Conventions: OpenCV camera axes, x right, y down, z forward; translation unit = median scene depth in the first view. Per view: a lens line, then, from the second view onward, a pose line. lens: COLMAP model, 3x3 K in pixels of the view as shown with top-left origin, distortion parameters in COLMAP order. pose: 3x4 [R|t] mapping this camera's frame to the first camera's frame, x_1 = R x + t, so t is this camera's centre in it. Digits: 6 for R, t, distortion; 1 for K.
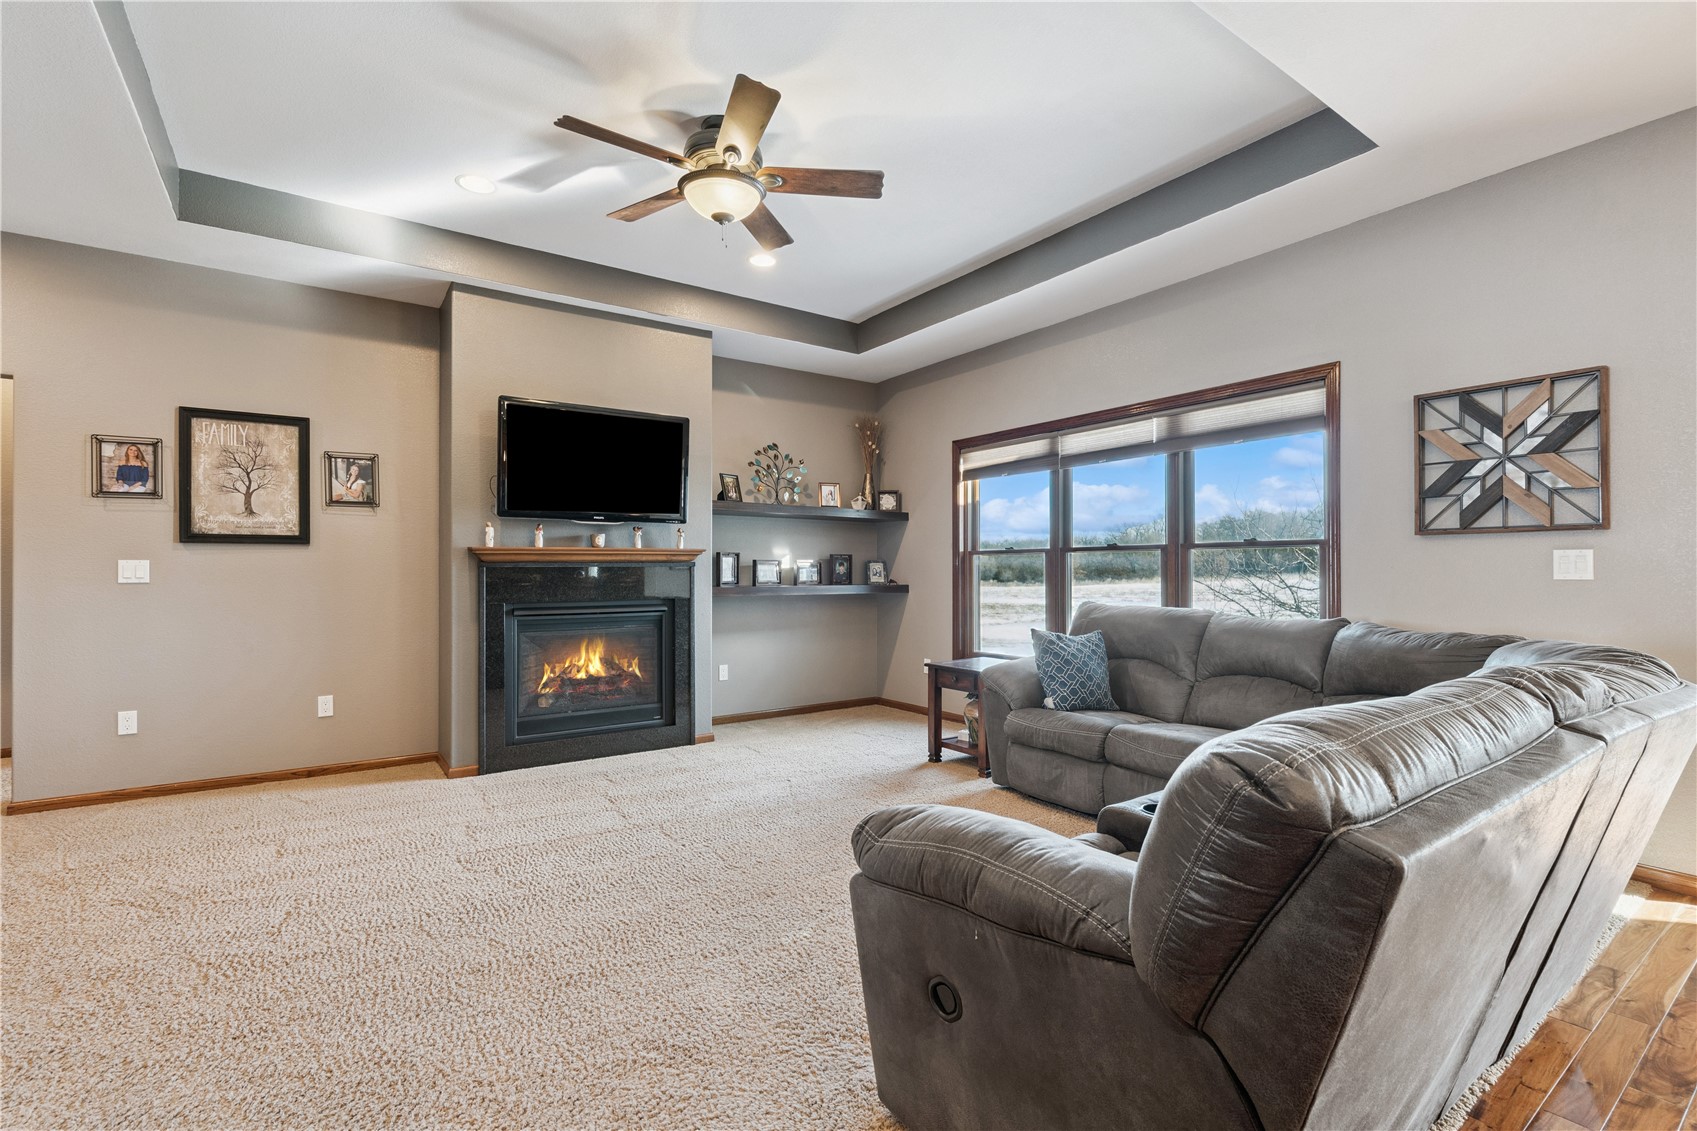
lens RADIAL K [[762.5, 0, 854.3], [0, 762.5, 572.1], [0, 0, 1]] dist [-0.002162, 0.000199]
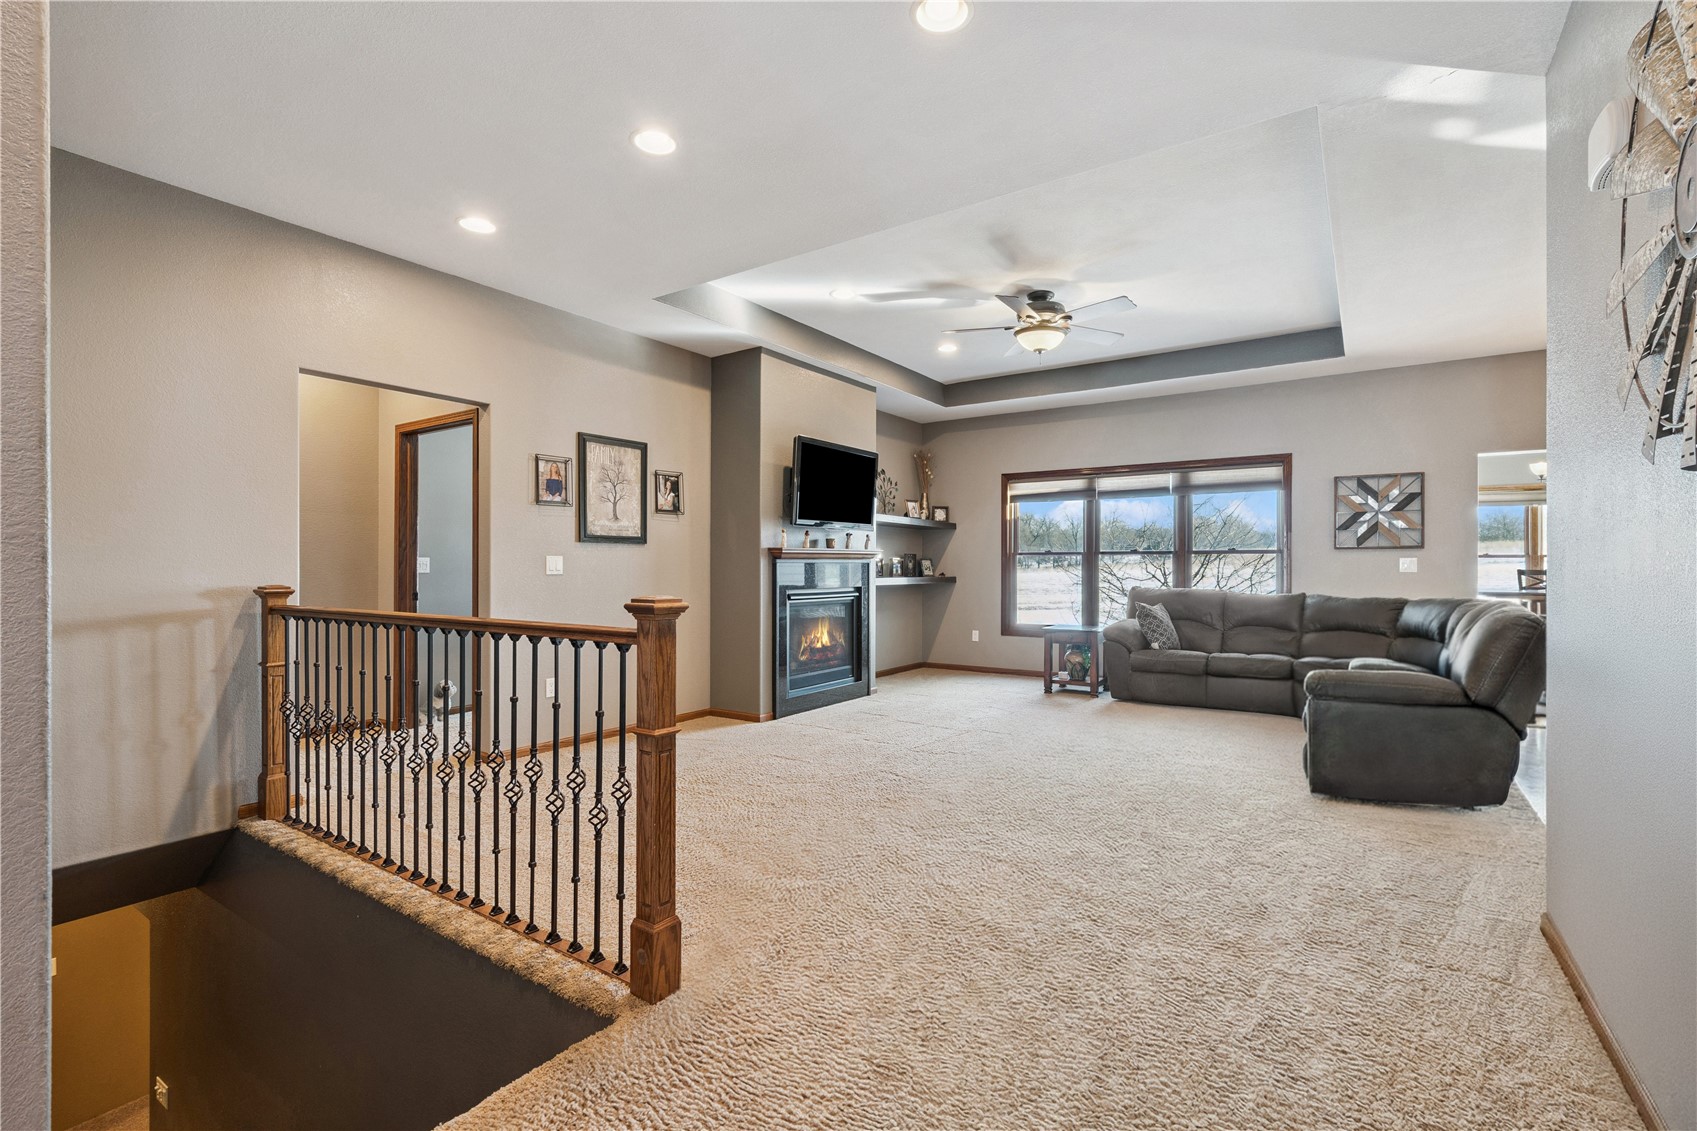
lens RADIAL K [[770.5, 0, 853.9], [0, 770.5, 568.1], [0, 0, 1]] dist [-0.001360, 0.001393]
pose [[0.933892, 0.001830, 0.357550, -0.856815], [-0.002160, 0.999998, 0.000522, 0.001117], [-0.357548, -0.001259, 0.933894, -0.301519]]
